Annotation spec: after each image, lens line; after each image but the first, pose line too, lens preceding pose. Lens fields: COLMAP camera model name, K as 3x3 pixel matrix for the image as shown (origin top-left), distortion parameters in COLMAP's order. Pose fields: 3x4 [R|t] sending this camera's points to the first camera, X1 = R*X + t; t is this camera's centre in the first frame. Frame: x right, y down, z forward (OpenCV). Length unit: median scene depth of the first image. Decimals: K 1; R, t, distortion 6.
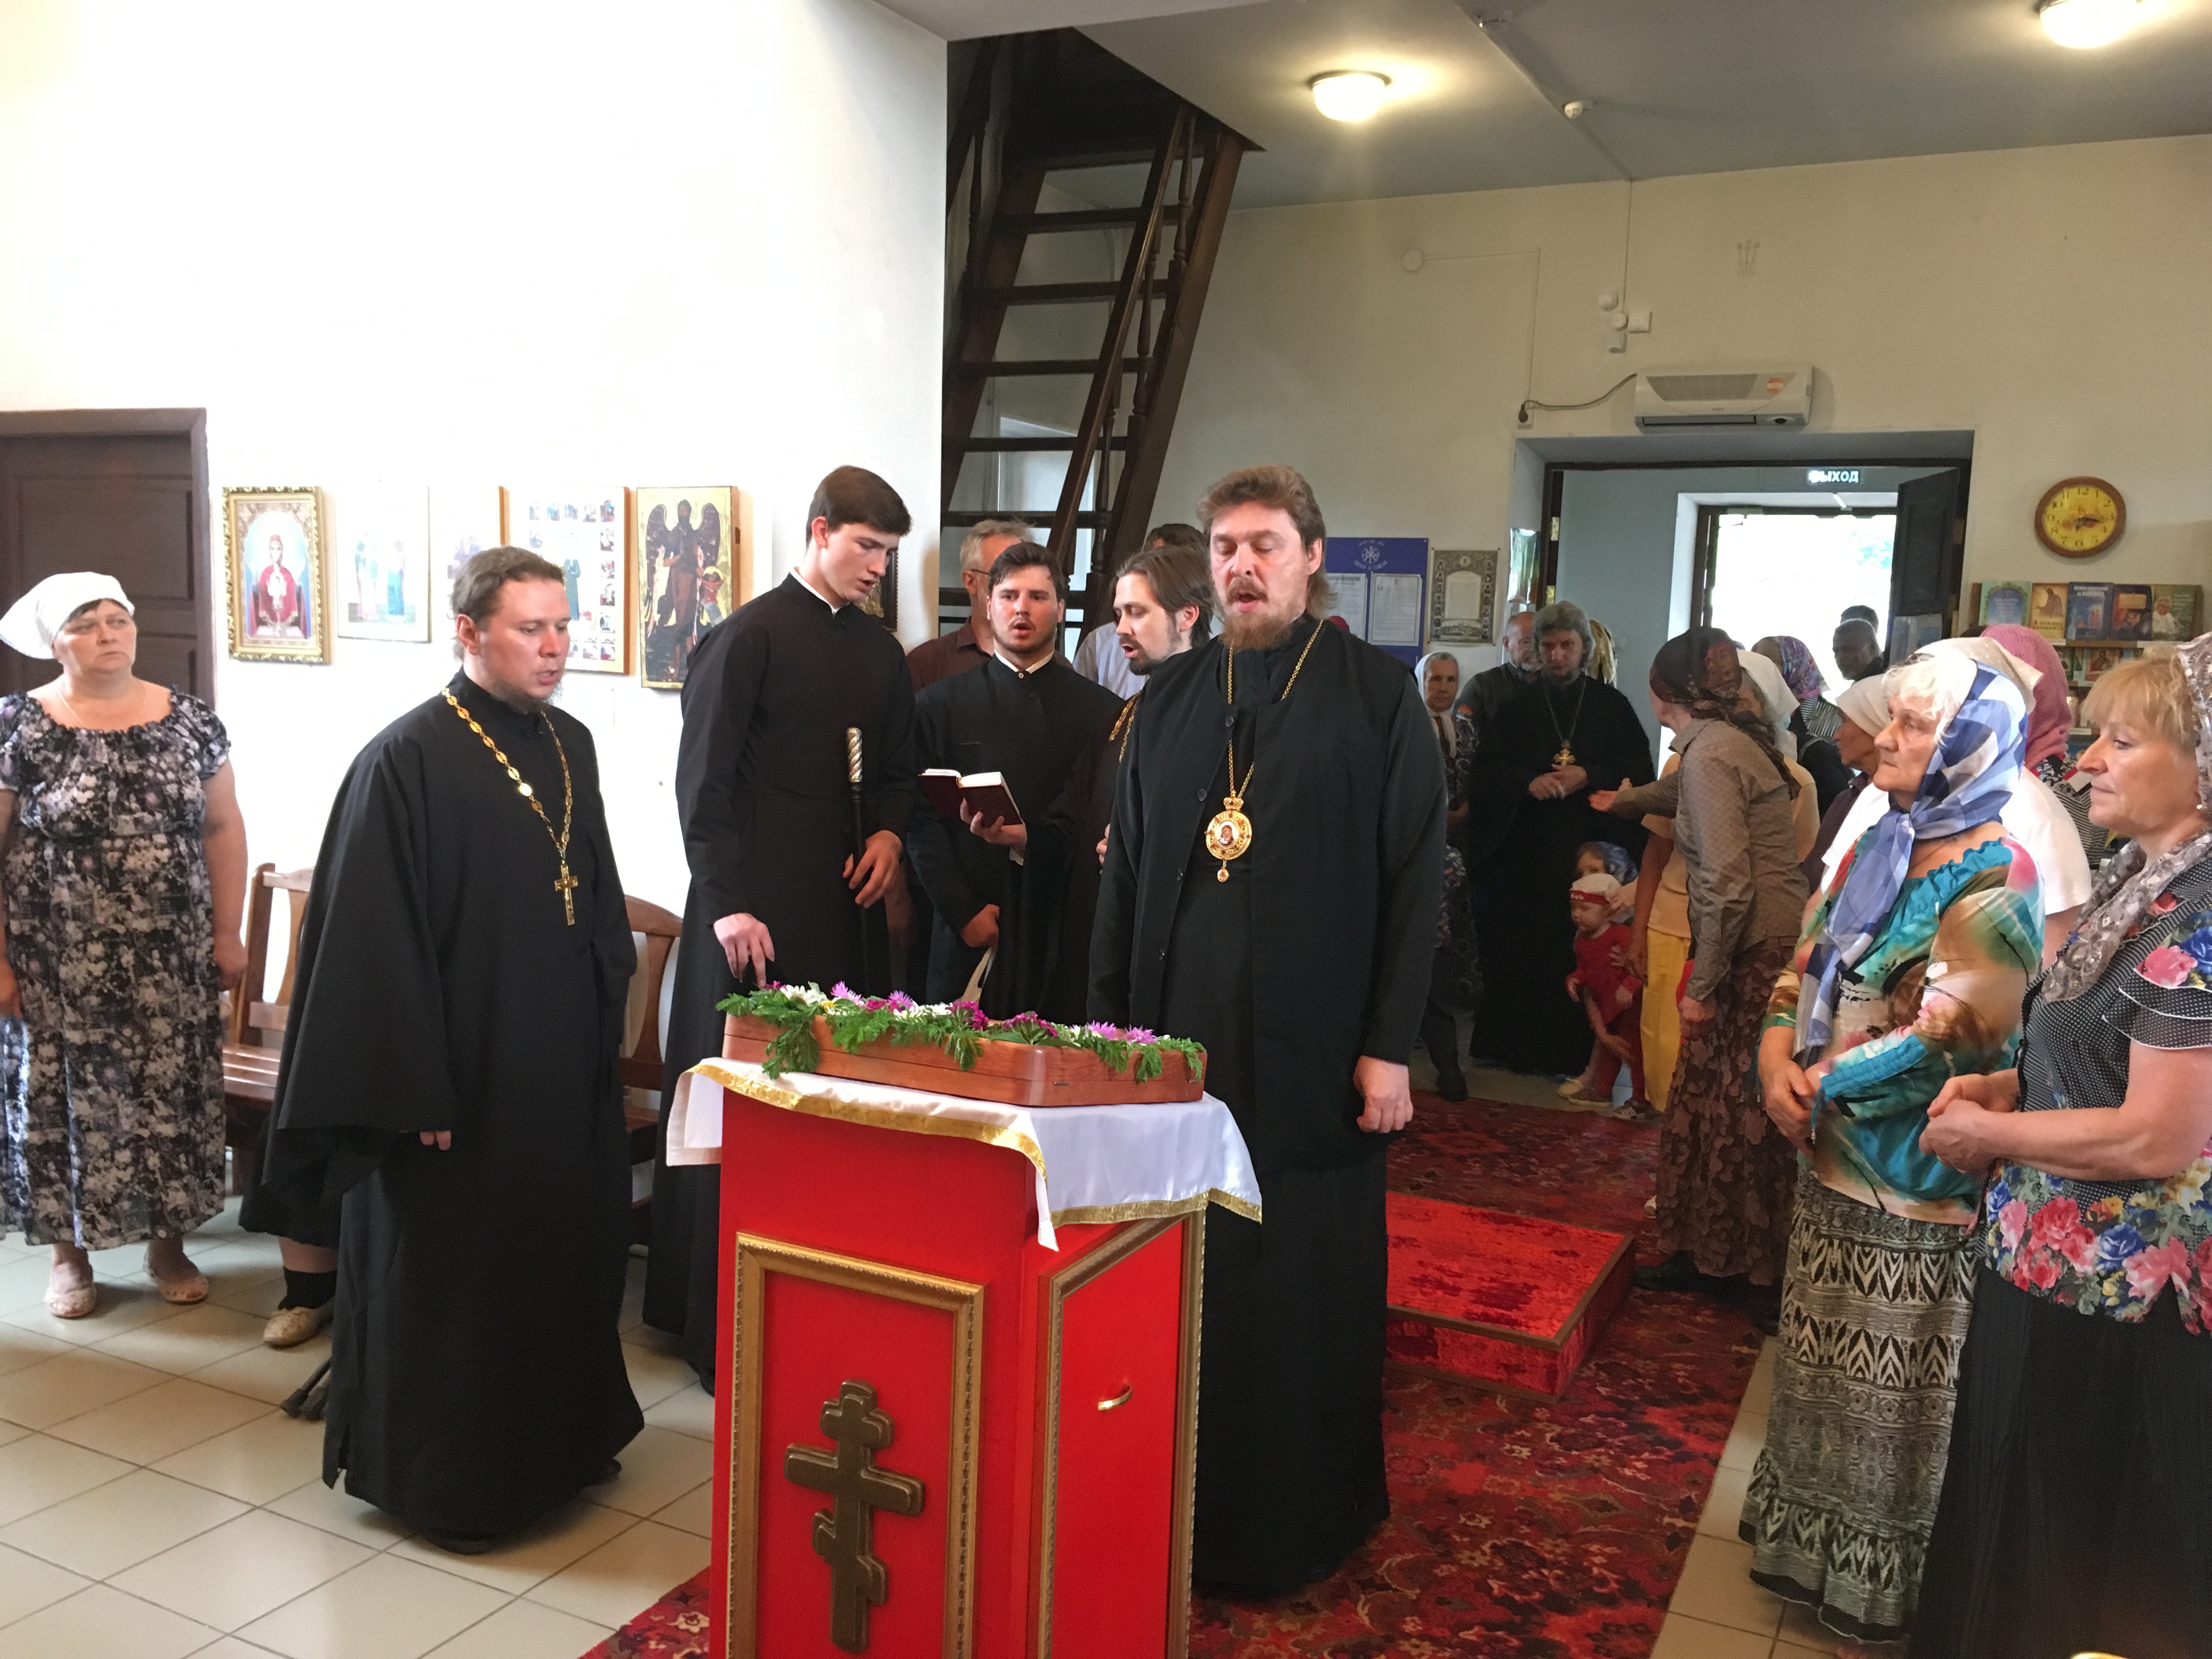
lens RADIAL K [[1862.9, 0, 1105.7], [0, 1862.9, 832.8], [0, 0, 1]] dist [0.077392, -0.101400]
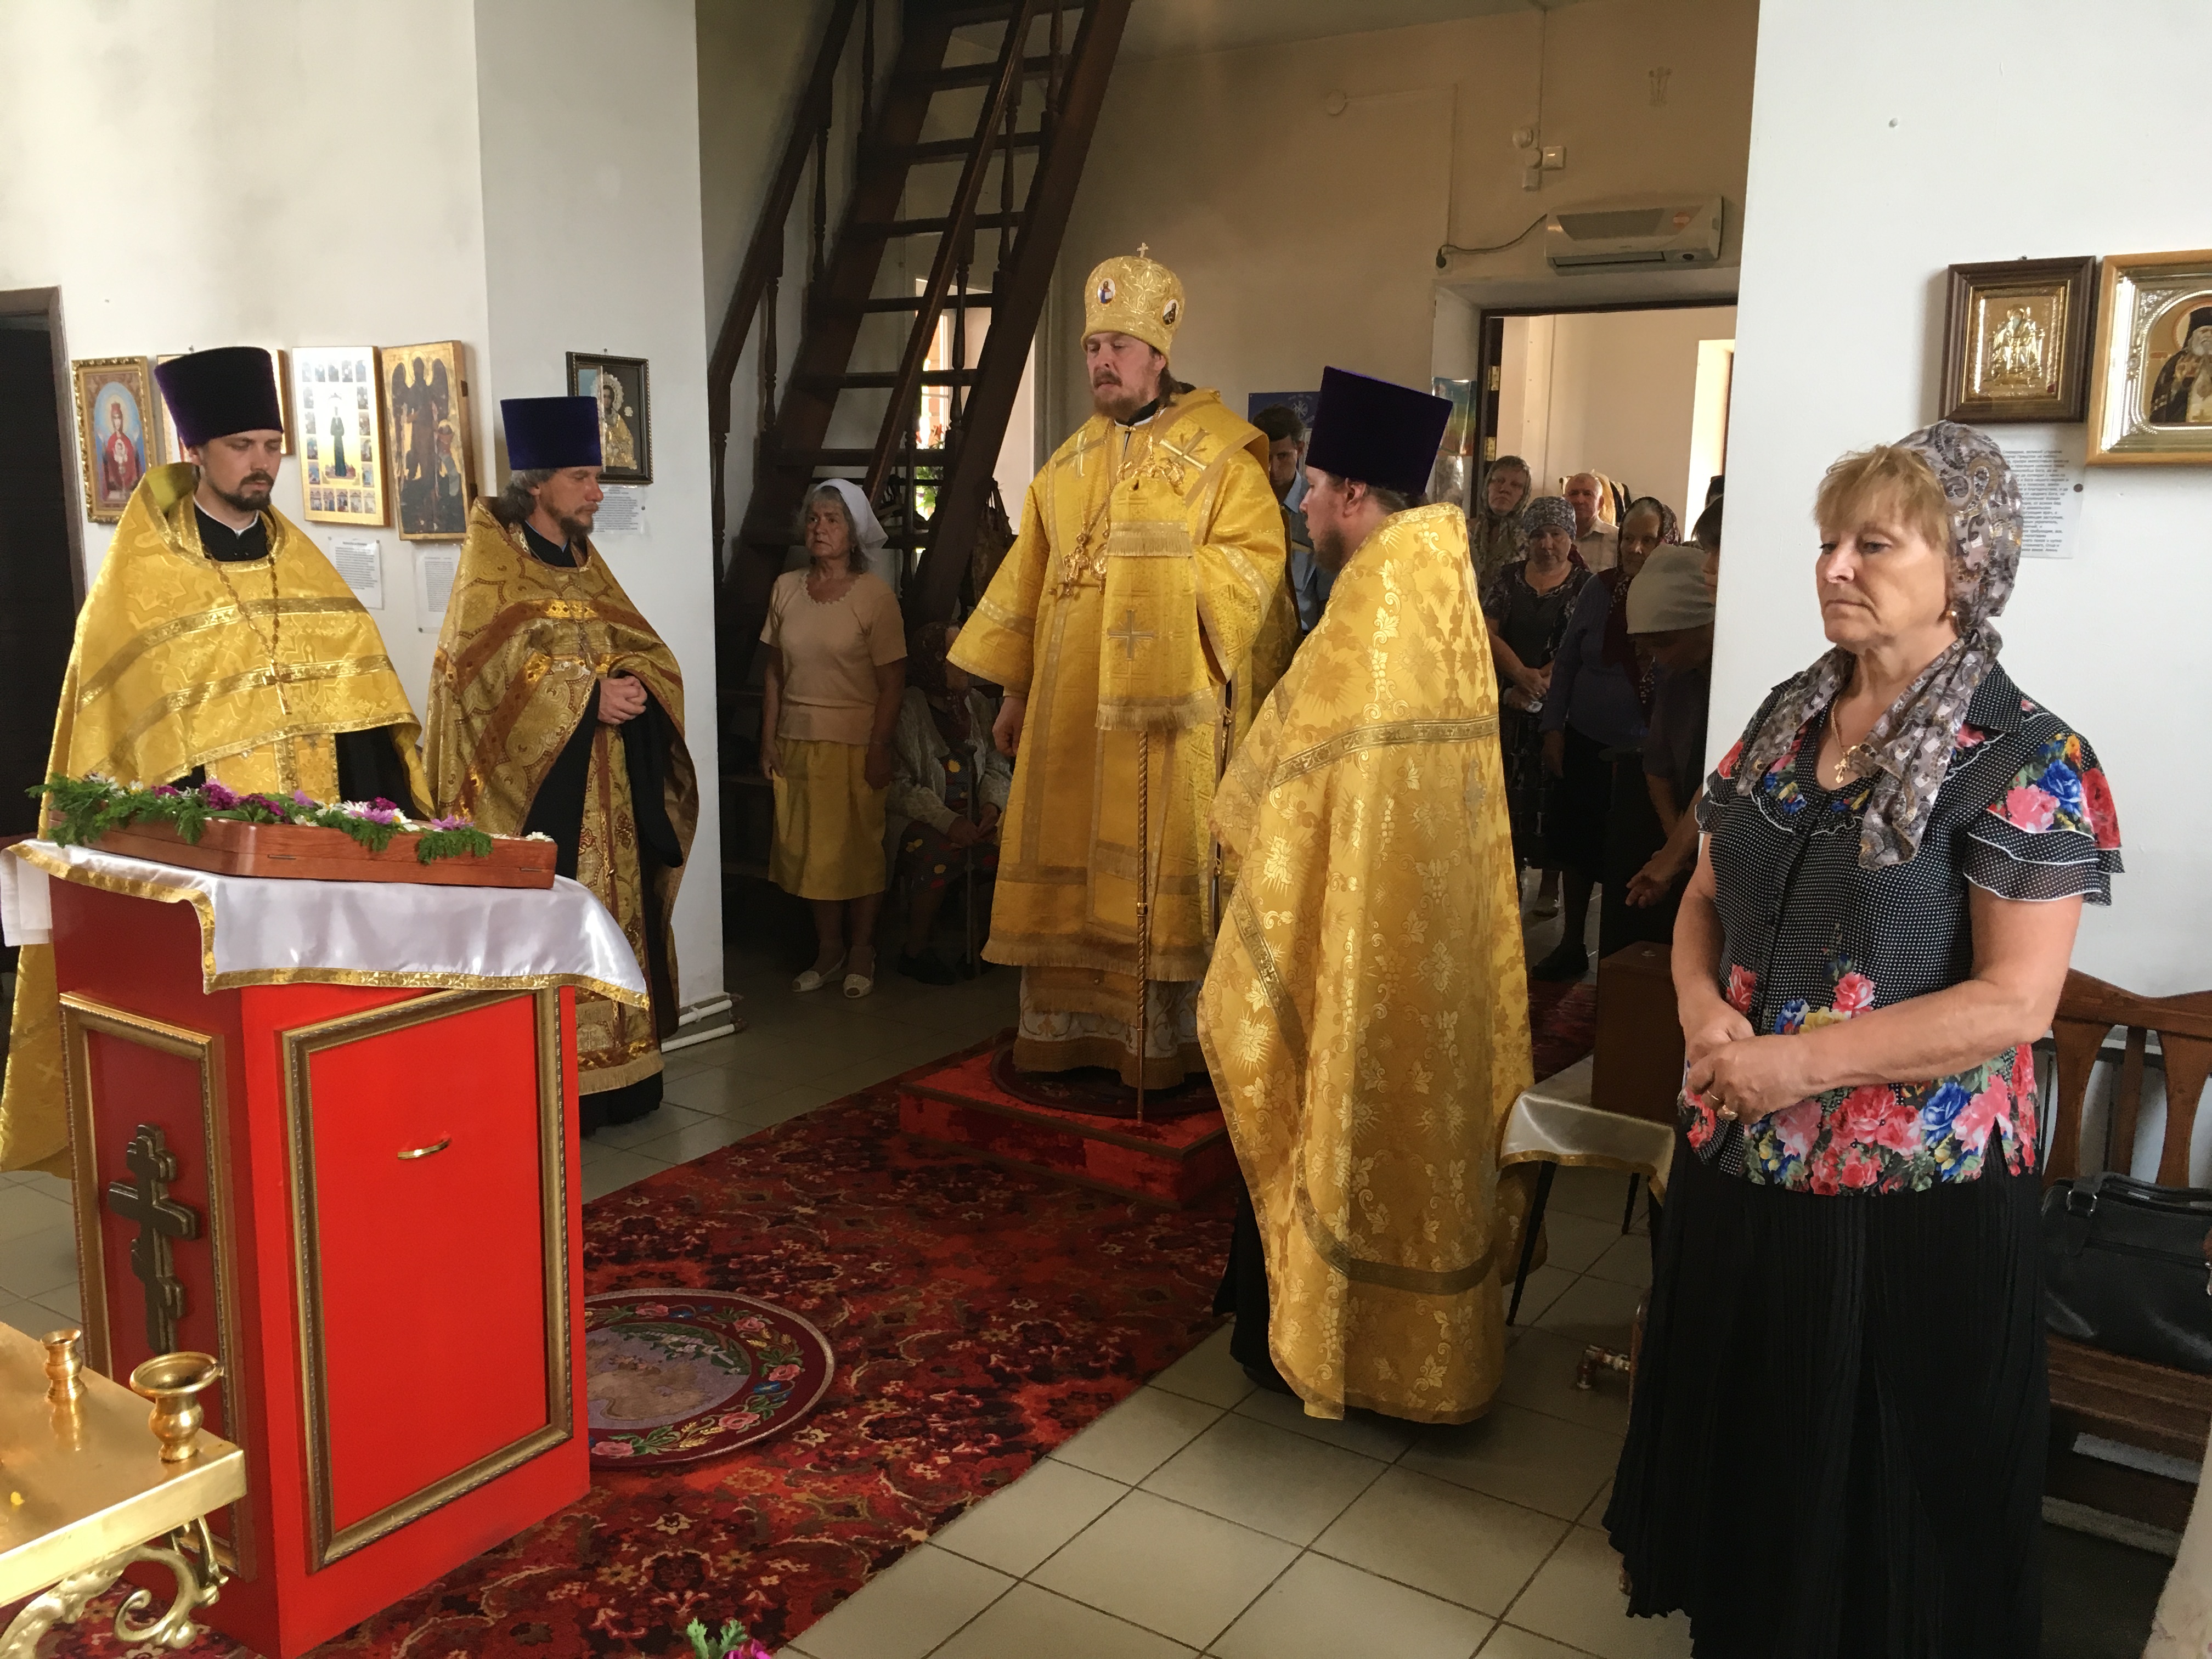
lens RADIAL K [[1863.6, 0, 1103.6], [0, 1863.6, 830.5], [0, 0, 1]] dist [0.094258, -0.133934]
pose [[0.993773, 0.001238, -0.111417, 0.187541], [0.005534, 0.998156, 0.060449, 0.017234], [0.111287, -0.060689, 0.991934, -0.016890]]
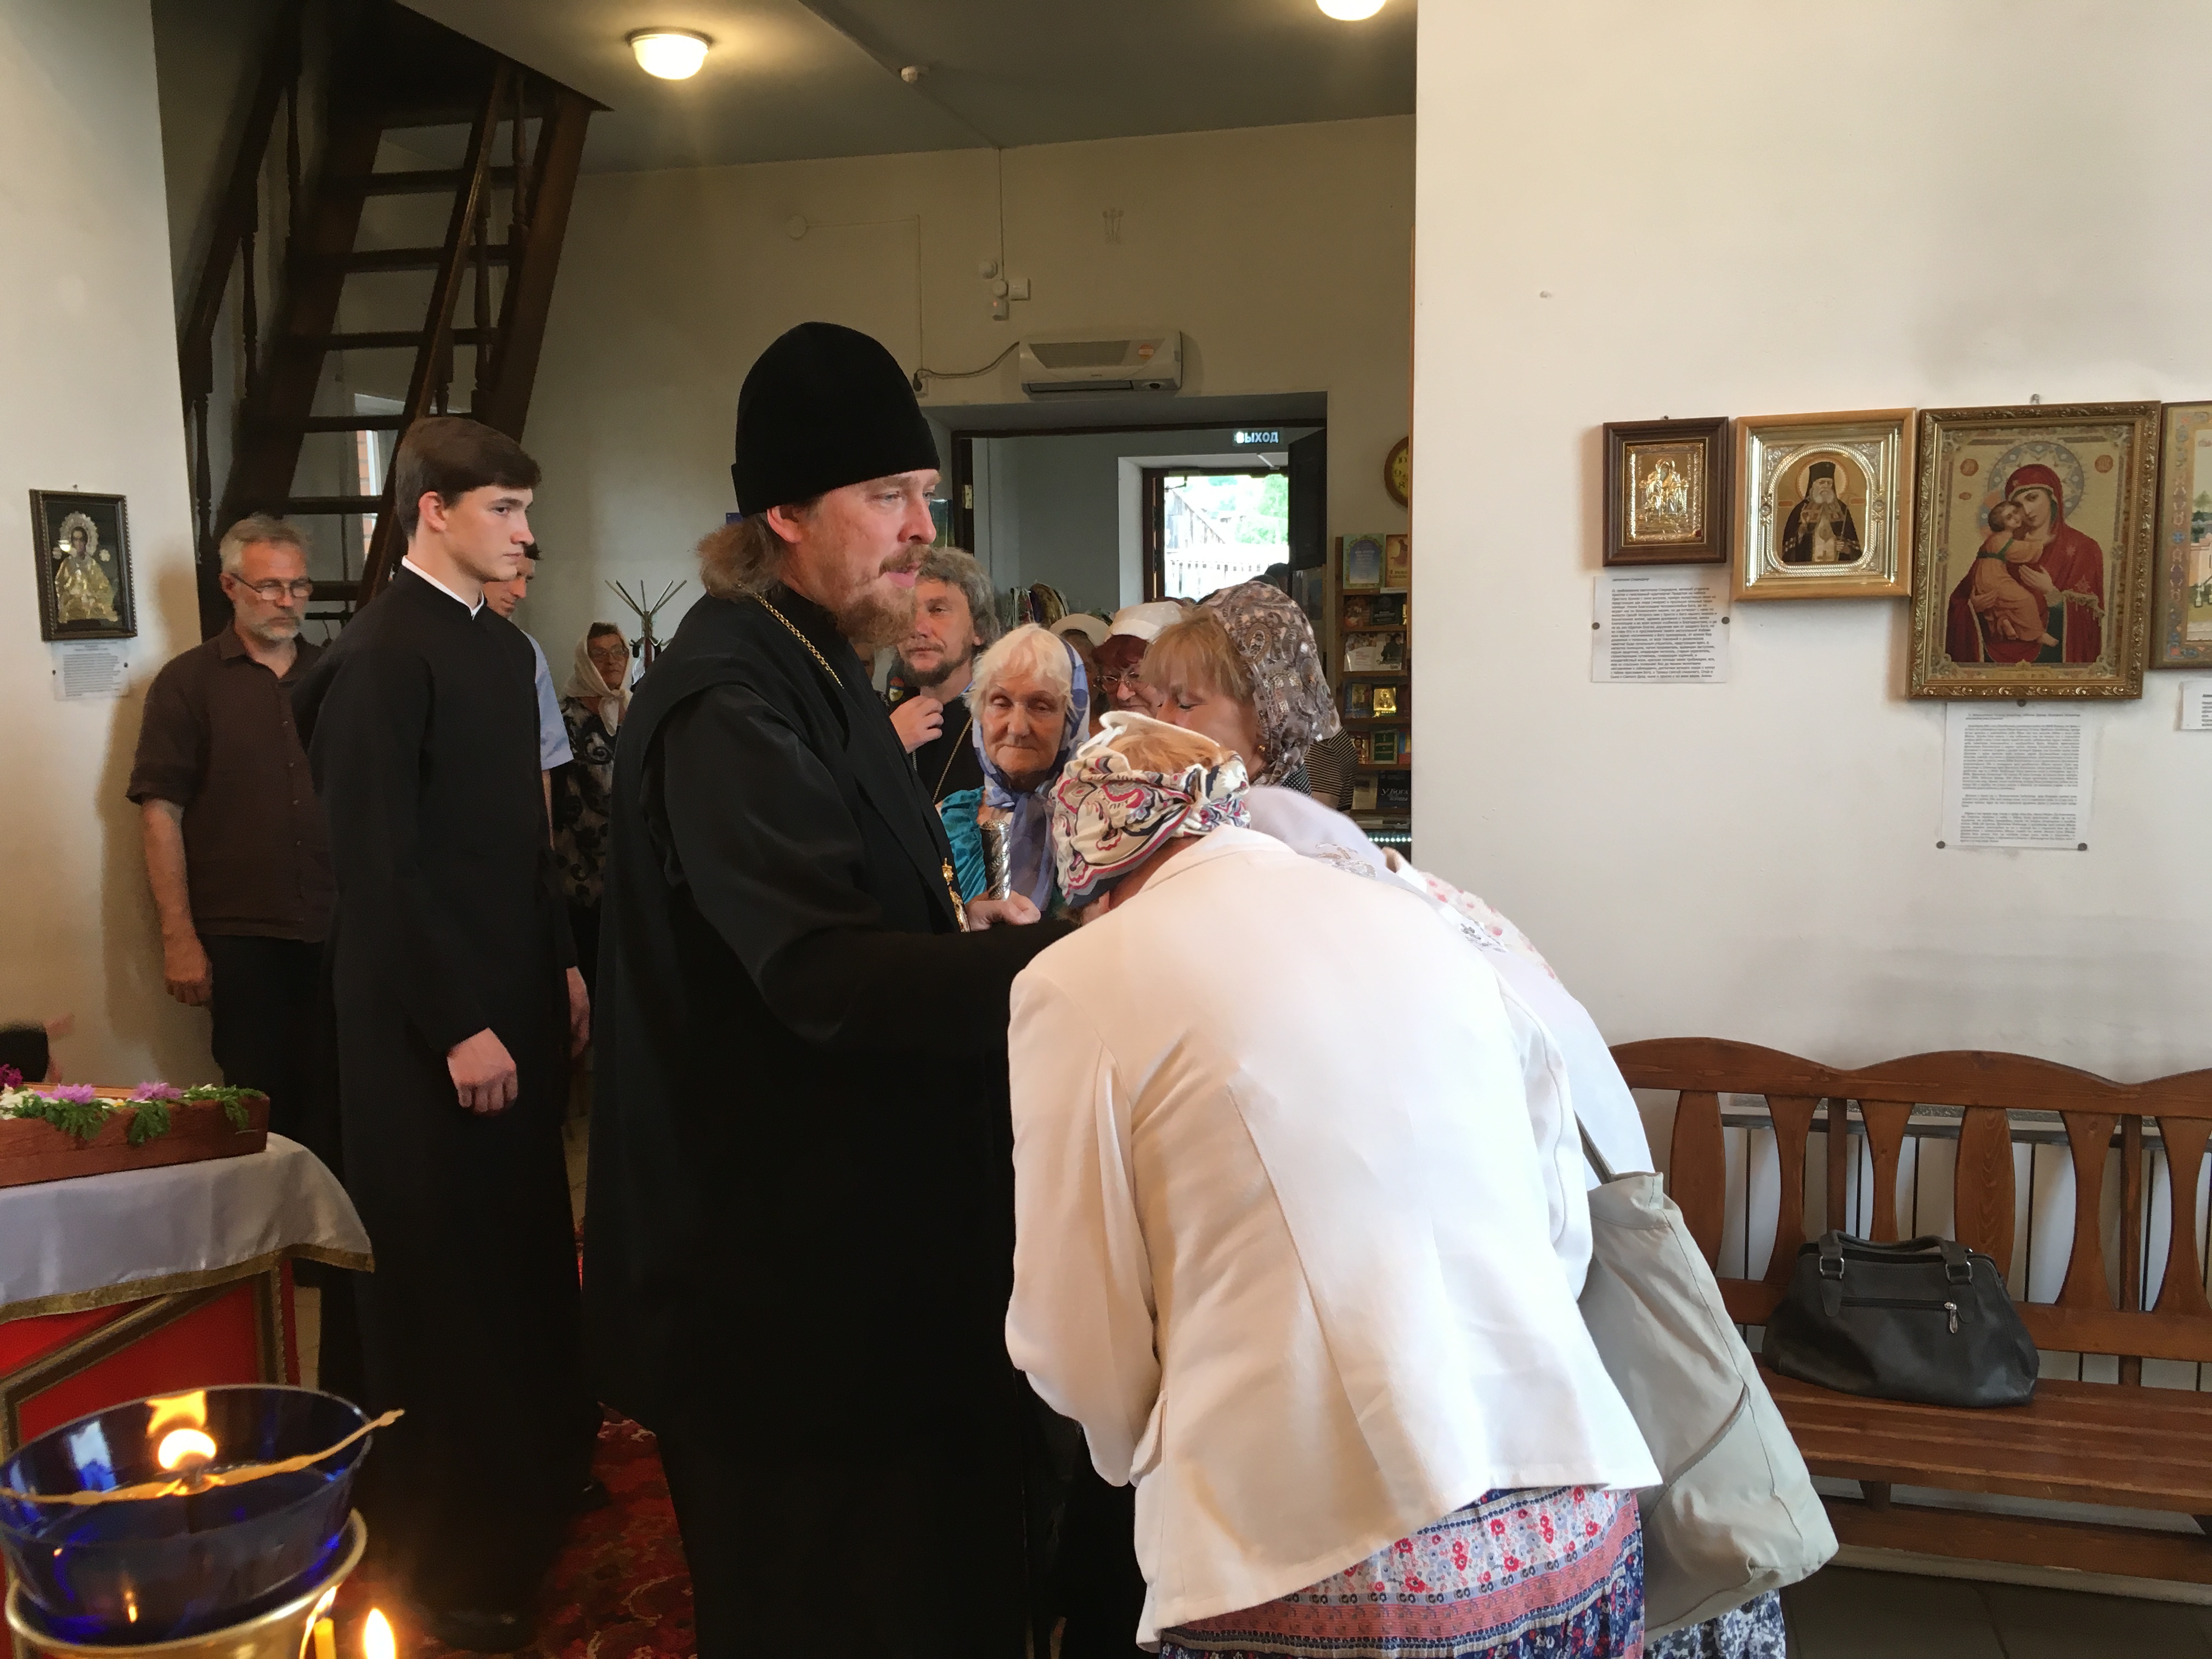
lens RADIAL K [[1869.9, 0, 1106.0], [0, 1869.9, 829.5], [0, 0, 1]] dist [0.072664, -0.095178]
pose [[0.972454, -0.074372, 0.220910, 0.098168], [0.071372, 0.997217, 0.021545, -0.001179], [-0.221898, -0.005185, 0.975056, 0.005098]]
